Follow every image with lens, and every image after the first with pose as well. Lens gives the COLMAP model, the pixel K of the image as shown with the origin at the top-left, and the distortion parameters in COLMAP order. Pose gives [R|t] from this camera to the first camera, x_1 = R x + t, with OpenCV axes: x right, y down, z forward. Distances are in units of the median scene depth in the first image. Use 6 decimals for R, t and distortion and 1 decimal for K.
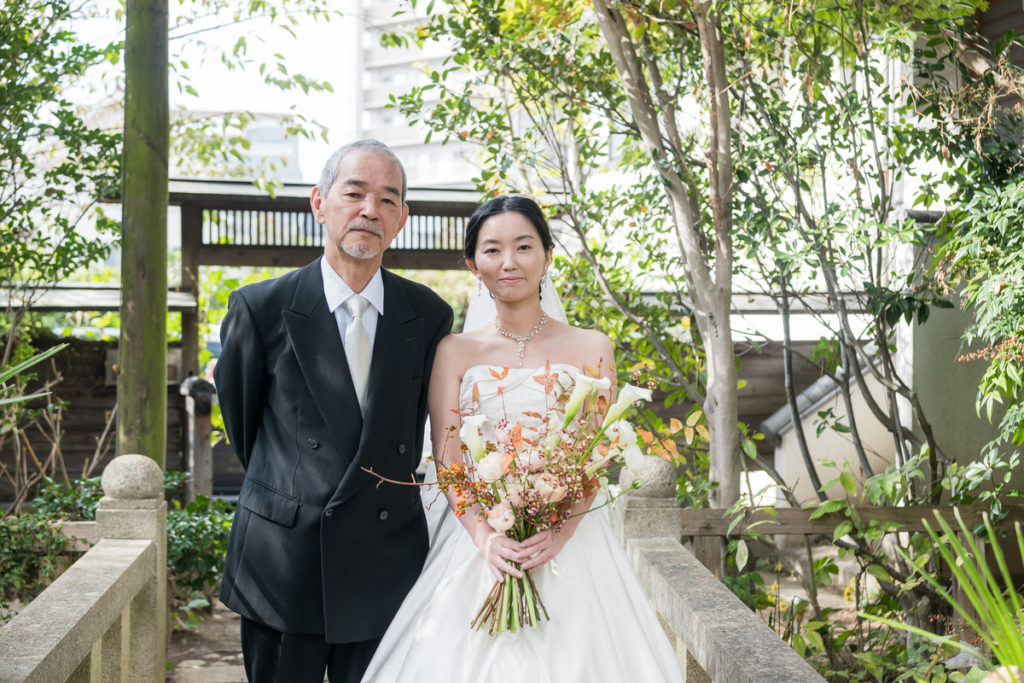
lens RADIAL K [[1438.1, 0, 512.0], [0, 1438.1, 341.5], [0, 0, 1]] dist [-0.009623, 0.018899]
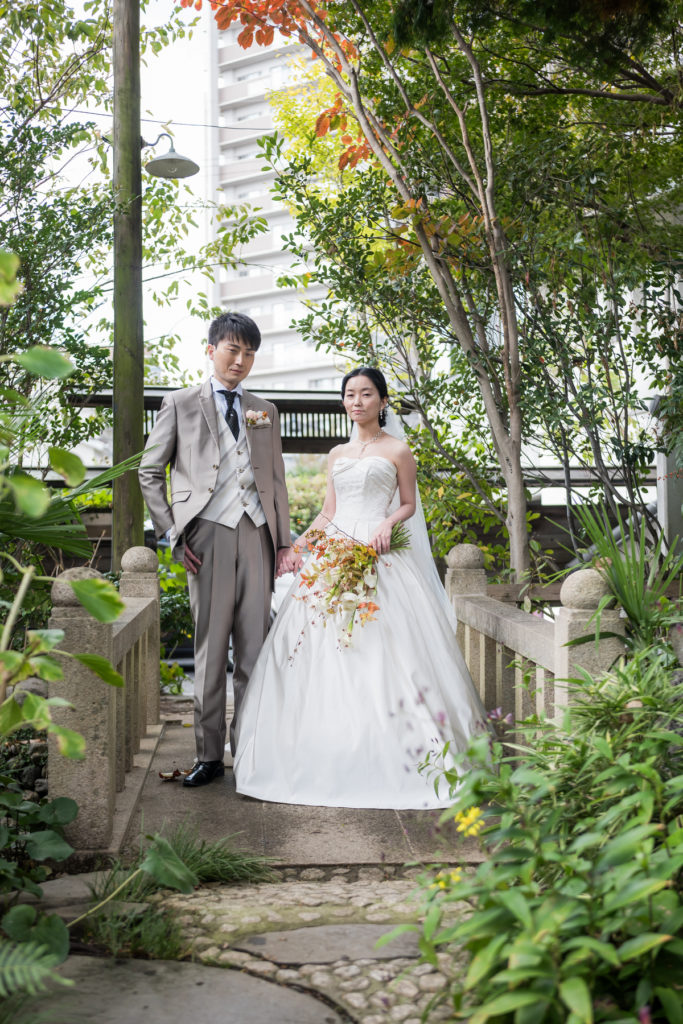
lens RADIAL K [[1438.1, 0, 341.5], [0, 1438.1, 512.0], [0, 0, 1]] dist [-0.009623, 0.018899]
pose [[0.999629, -0.017980, -0.020467, -0.005839], [0.017128, 0.999009, -0.041078, 0.088598], [0.021186, 0.040712, 0.998946, -0.473278]]
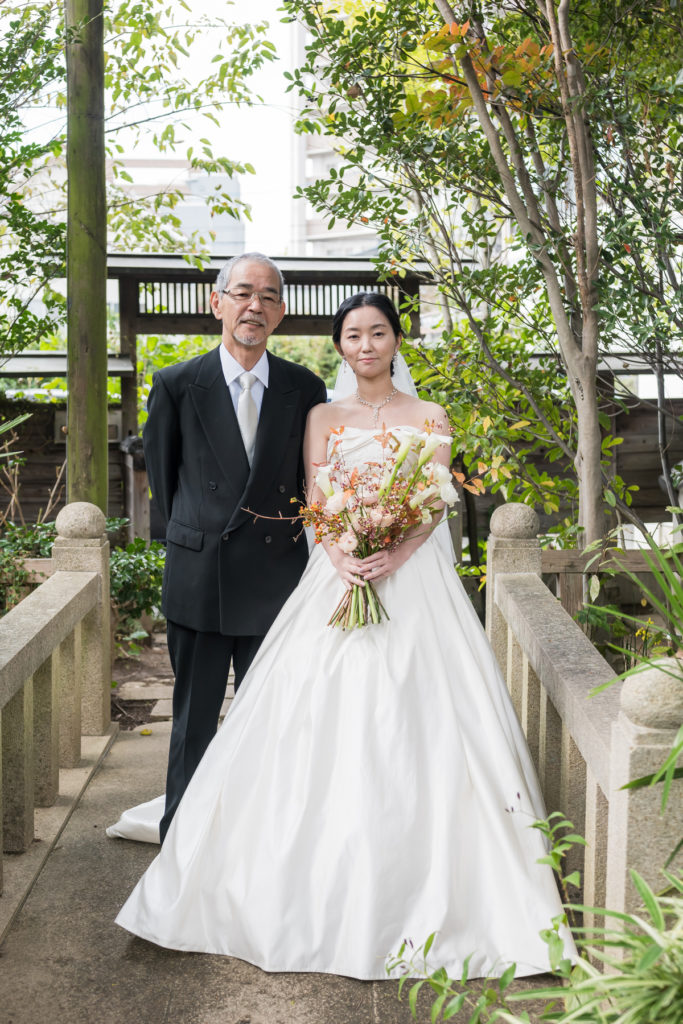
lens RADIAL K [[1495.0, 0, 341.5], [0, 1495.0, 512.0], [0, 0, 1]] dist [-0.148005, 0.969543]
pose [[0.996632, -0.000137, -0.082009, 0.044412], [0.006405, 0.997074, 0.076173, -0.004682], [0.081759, -0.076442, 0.993716, -0.175954]]
